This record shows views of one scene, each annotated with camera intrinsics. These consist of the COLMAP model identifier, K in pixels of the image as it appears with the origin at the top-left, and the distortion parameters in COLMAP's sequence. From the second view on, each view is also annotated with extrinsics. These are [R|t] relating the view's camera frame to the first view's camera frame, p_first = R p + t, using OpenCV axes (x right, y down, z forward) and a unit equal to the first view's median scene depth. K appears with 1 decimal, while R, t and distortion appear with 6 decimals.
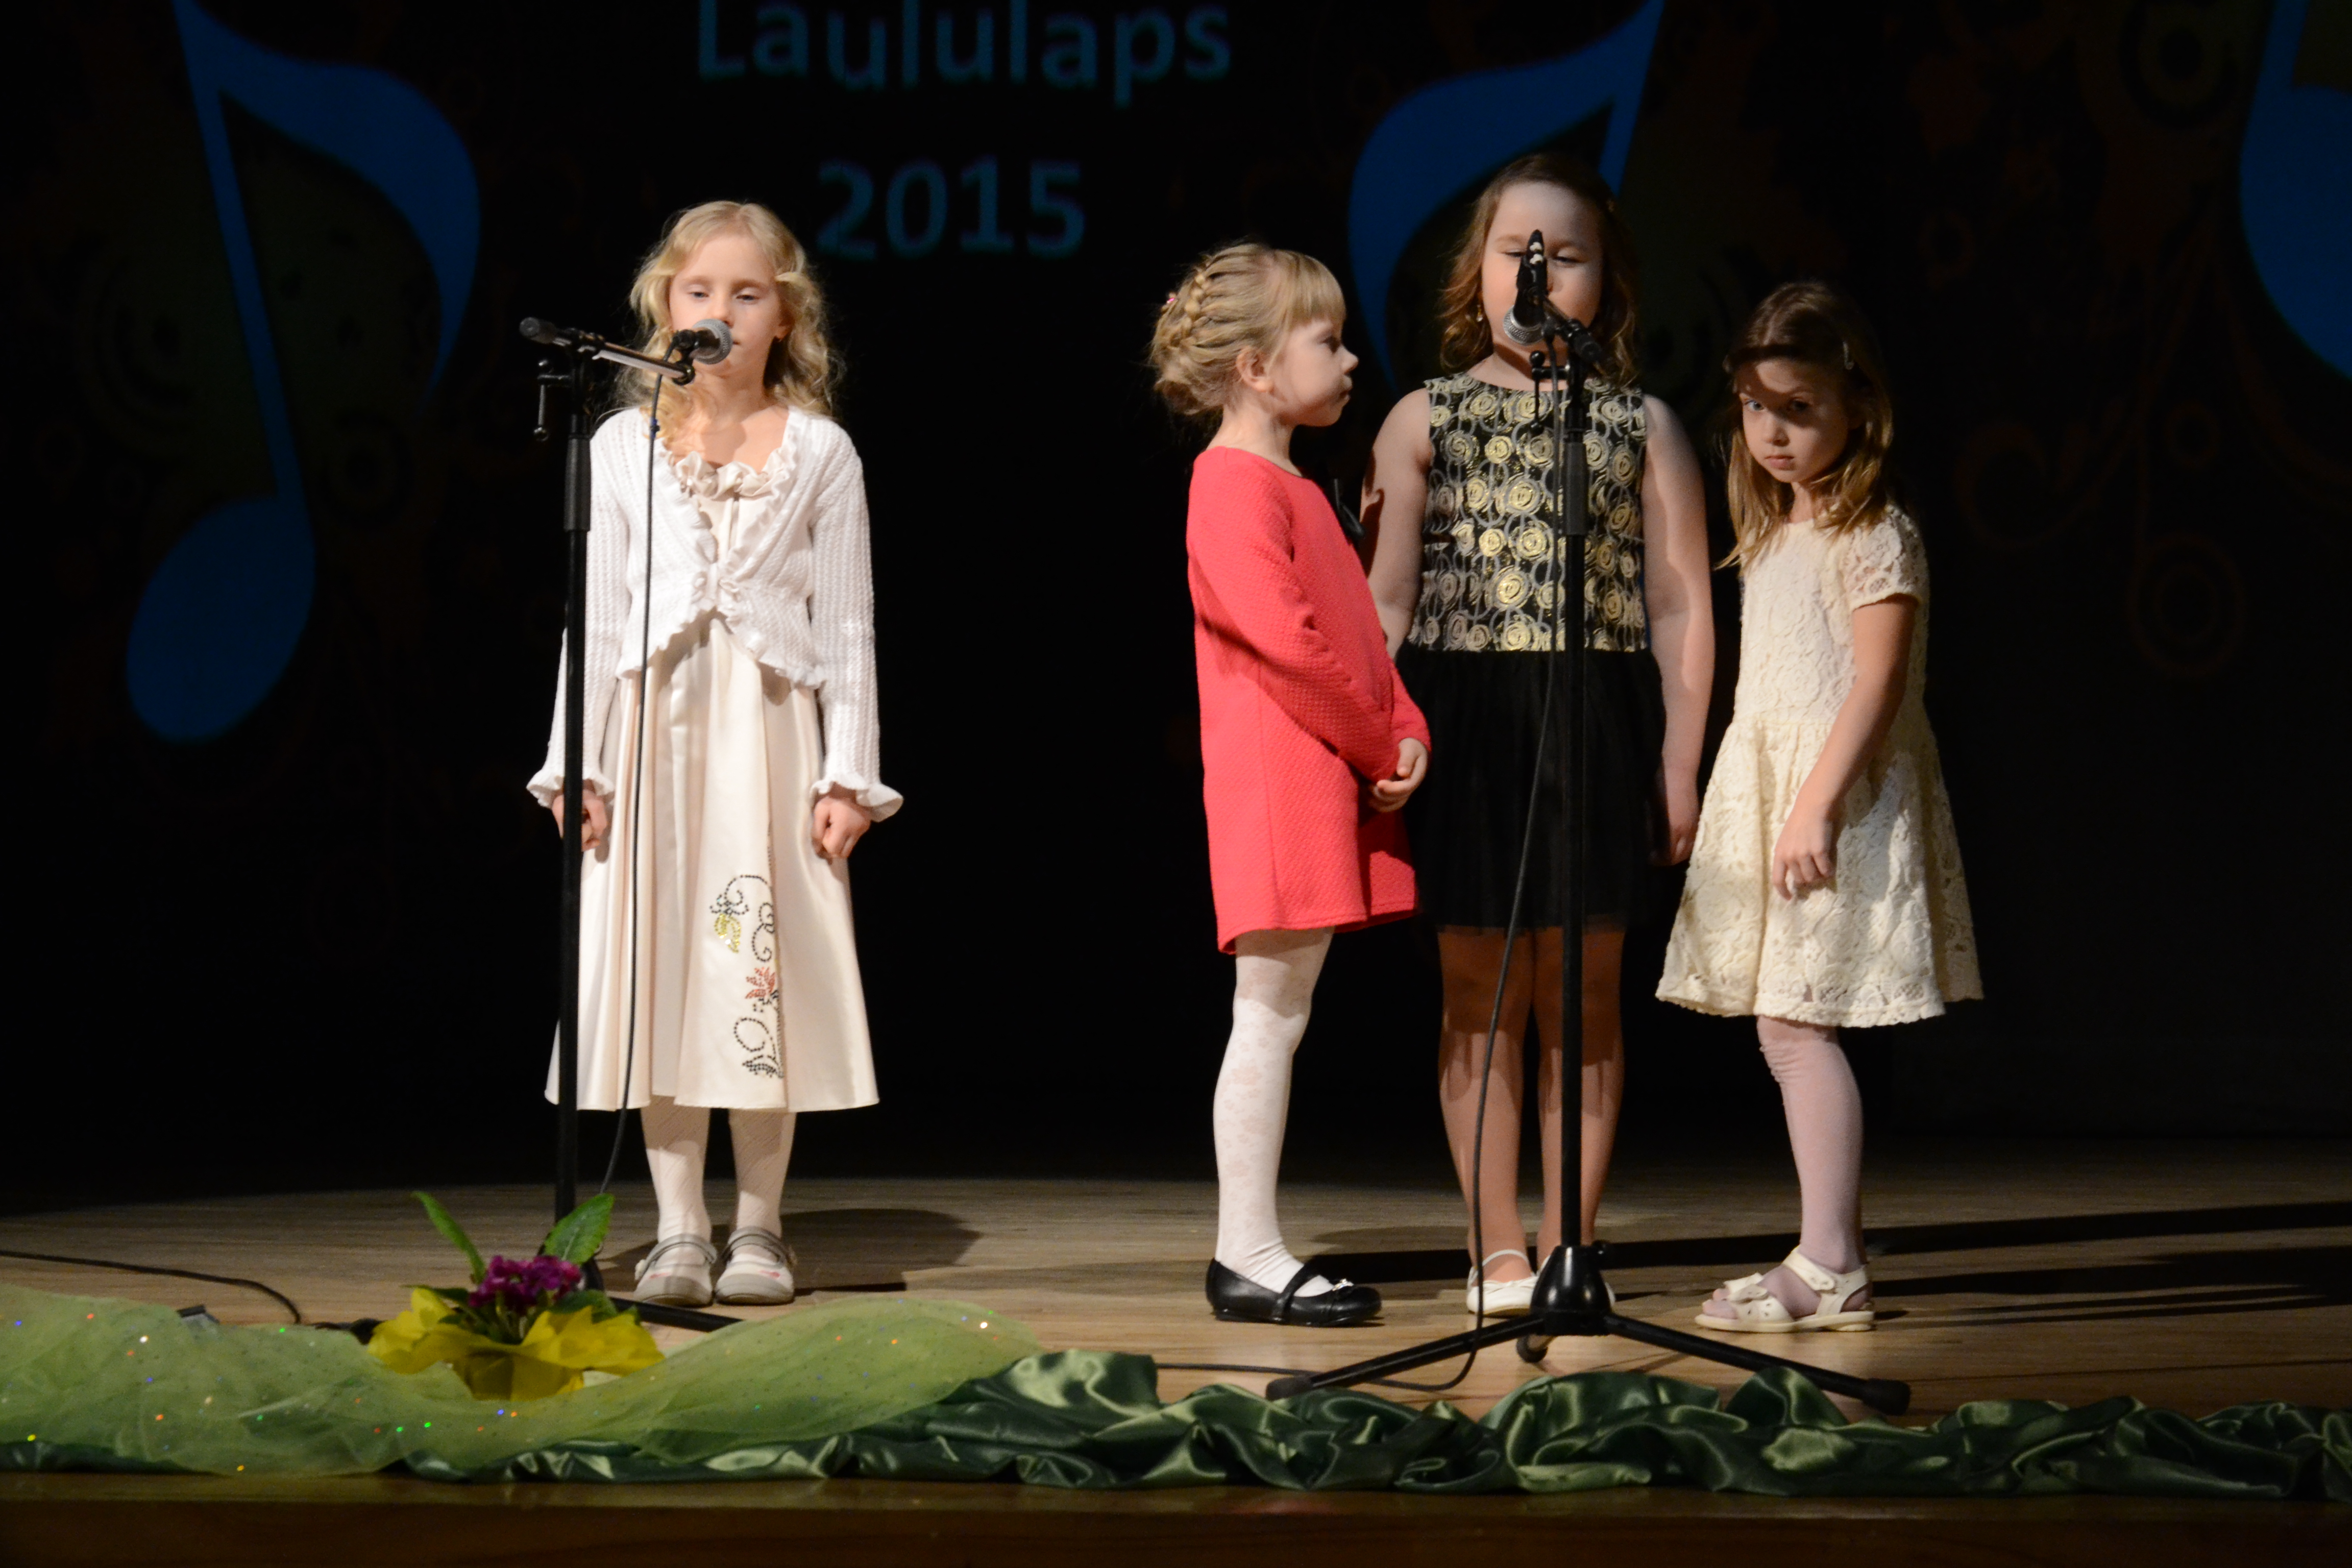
lens RADIAL K [[5897.7, 0, 1180.4], [0, 5897.7, 751.7], [0, 0, 1]] dist [-0.044162, 0.591366]
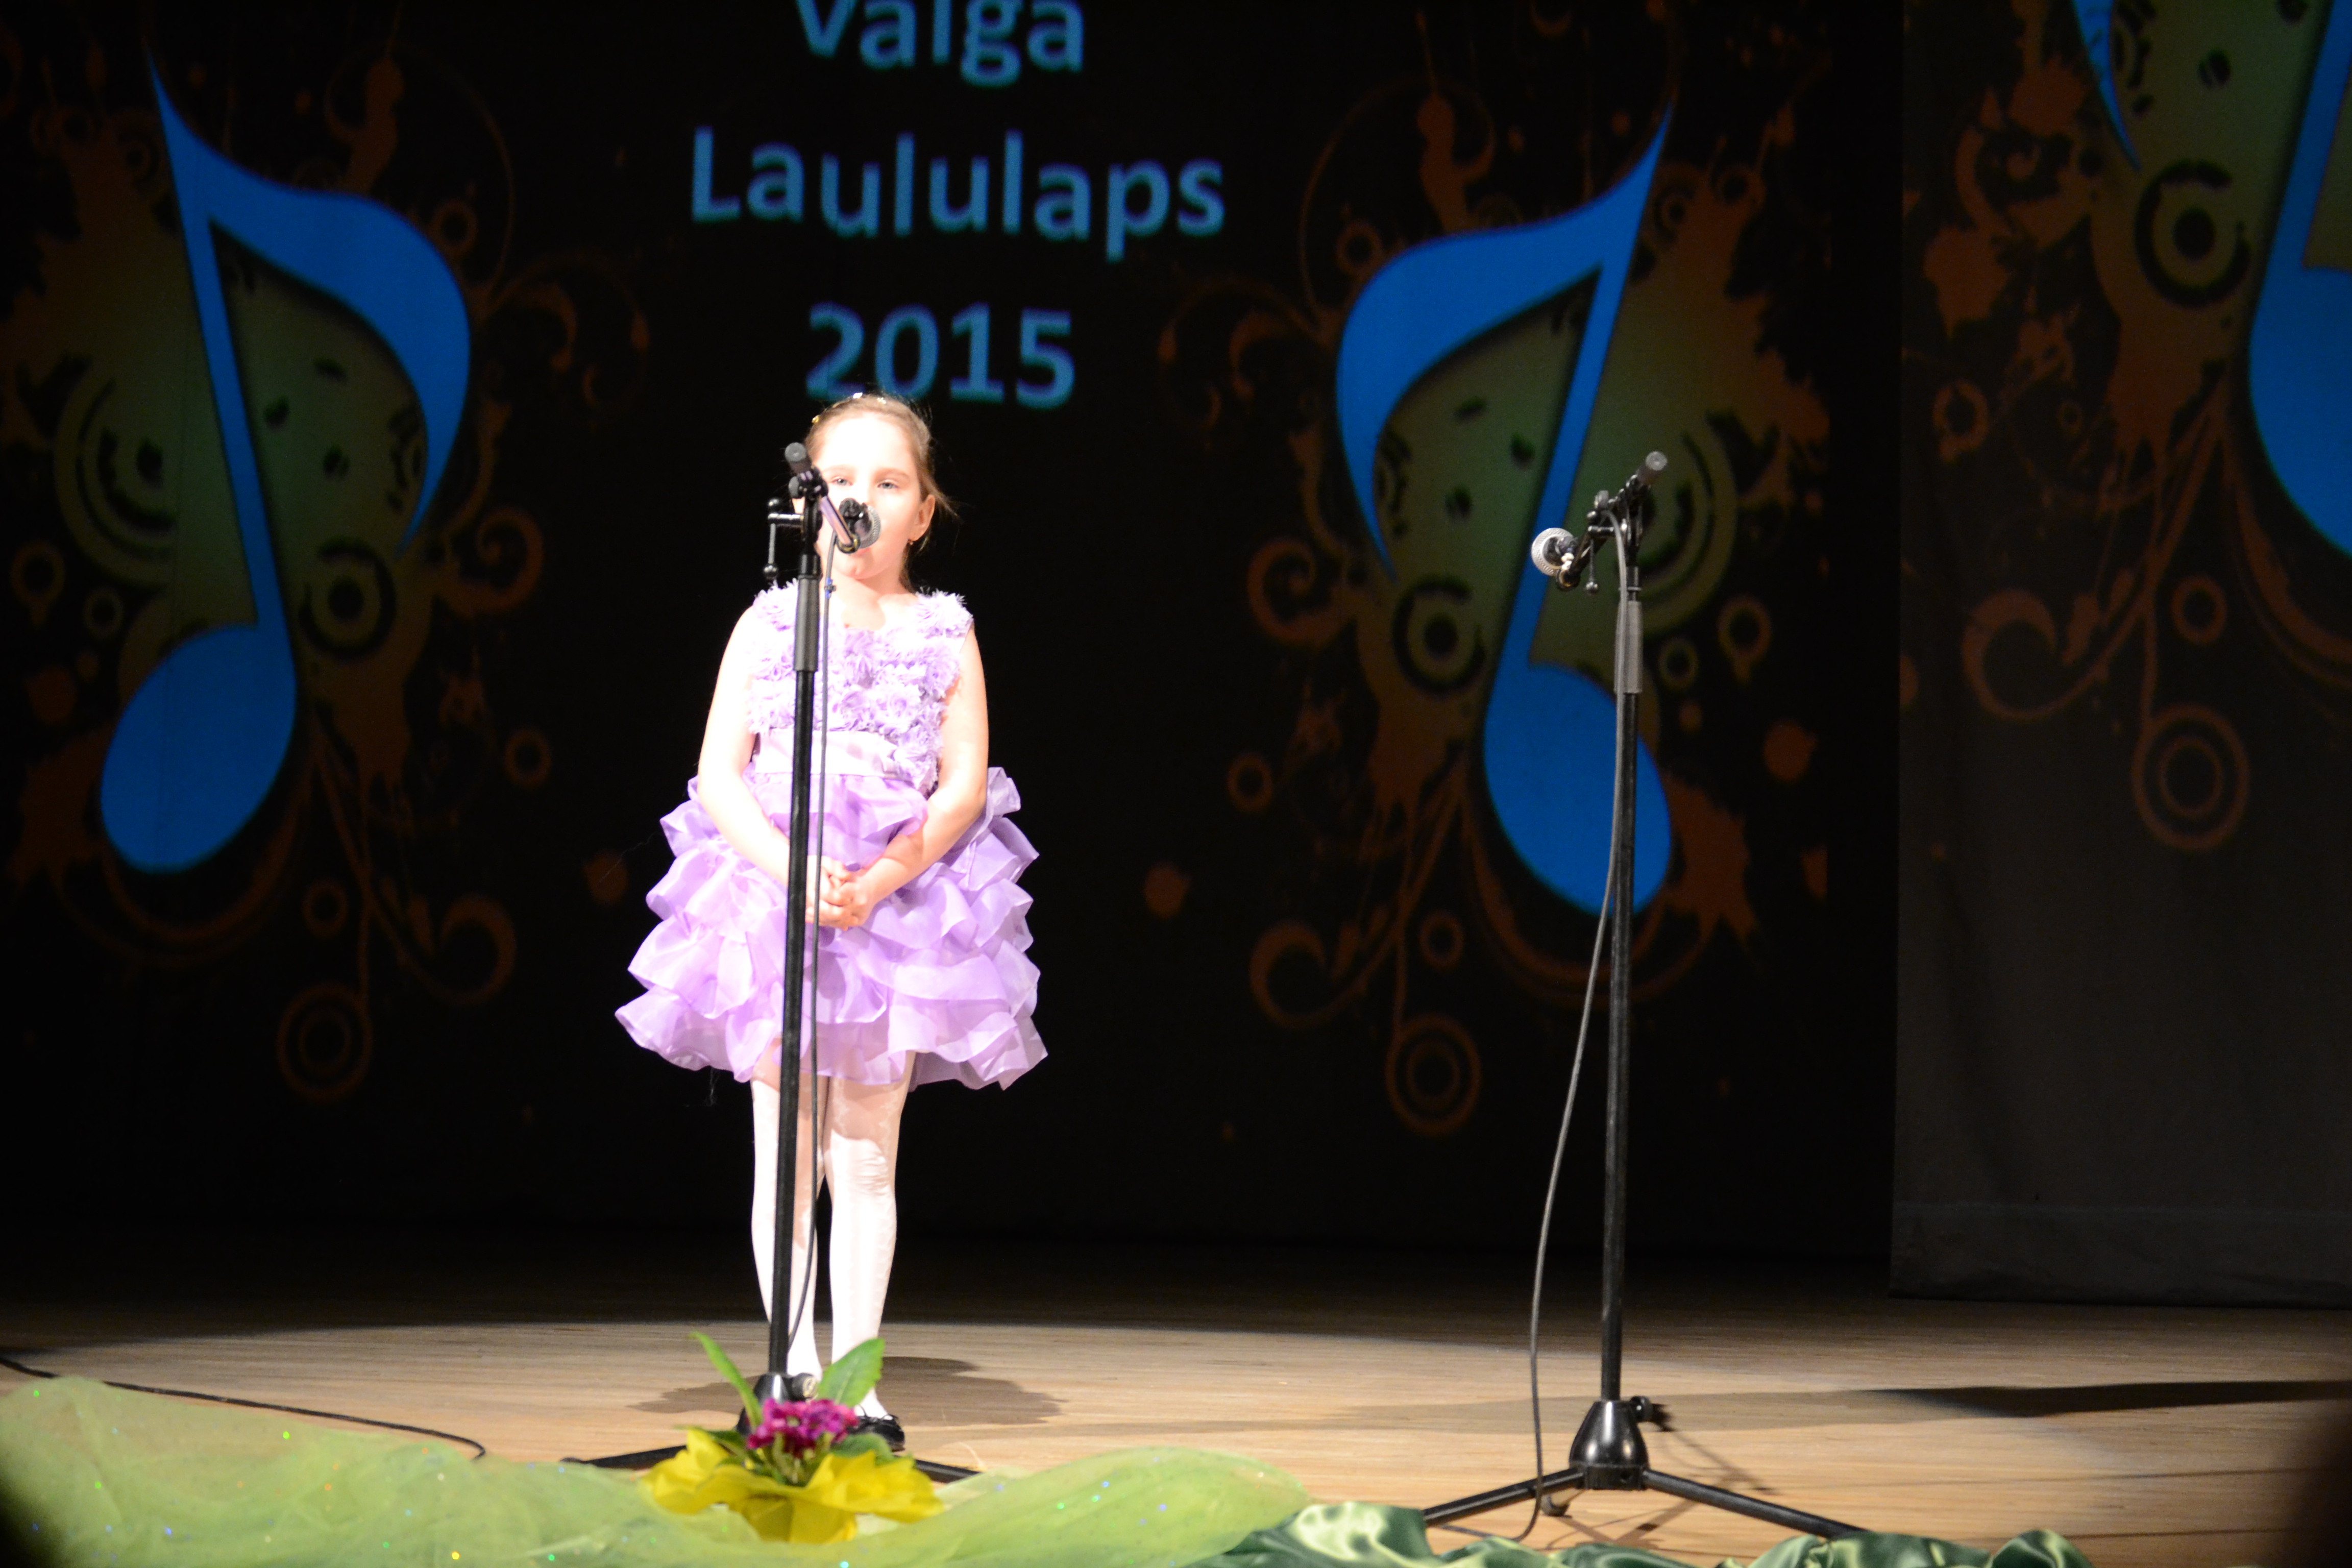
lens RADIAL K [[5897.7, 0, 1180.4], [0, 5897.7, 751.7], [0, 0, 1]] dist [-0.044162, 0.591366]
pose [[0.998287, 0.022509, 0.054001, -0.085837], [-0.021129, 0.999439, -0.025978, 0.000485], [-0.054556, 0.024793, 0.998203, -0.002443]]
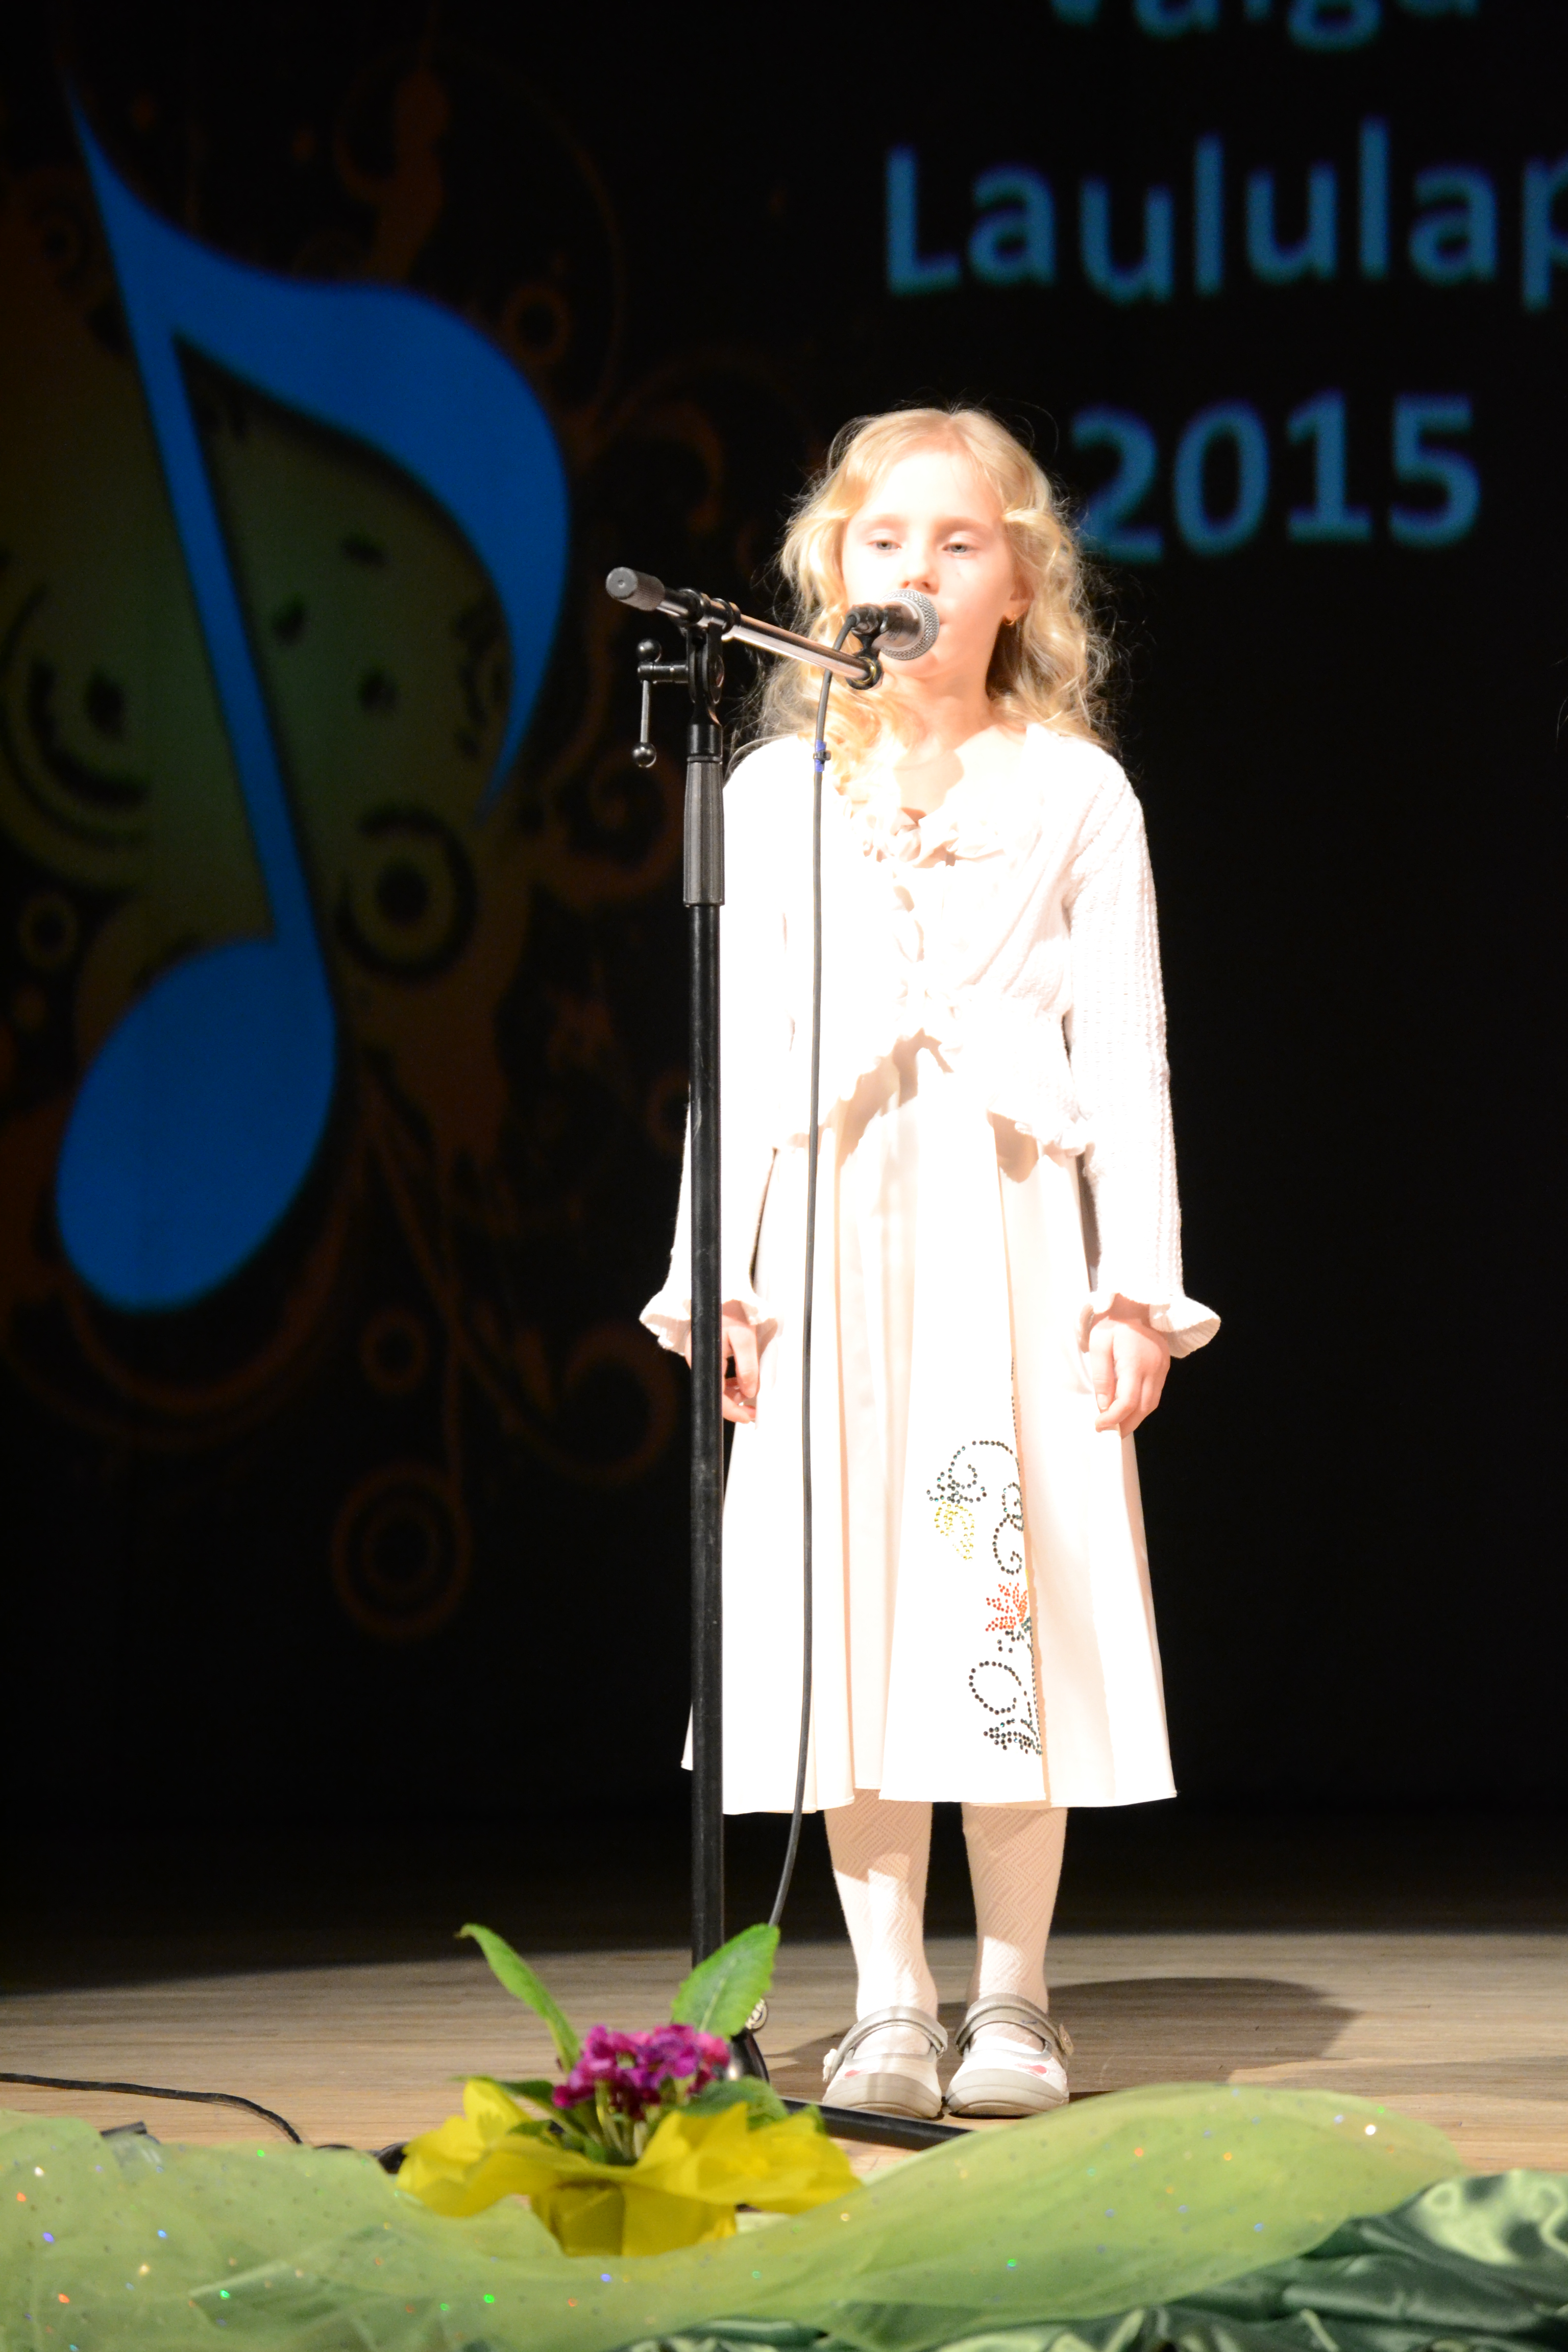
lens RADIAL K [[8507.1, 0, 788.9], [0, 8507.1, 1185.5], [0, 0, 1]] dist [0.888900, 3.331581]
pose [[0.995010, -0.024292, -0.096774, -0.003011], [0.022149, 0.999486, -0.023161, 0.014015], [0.097287, 0.020902, 0.995037, 0.065651]]
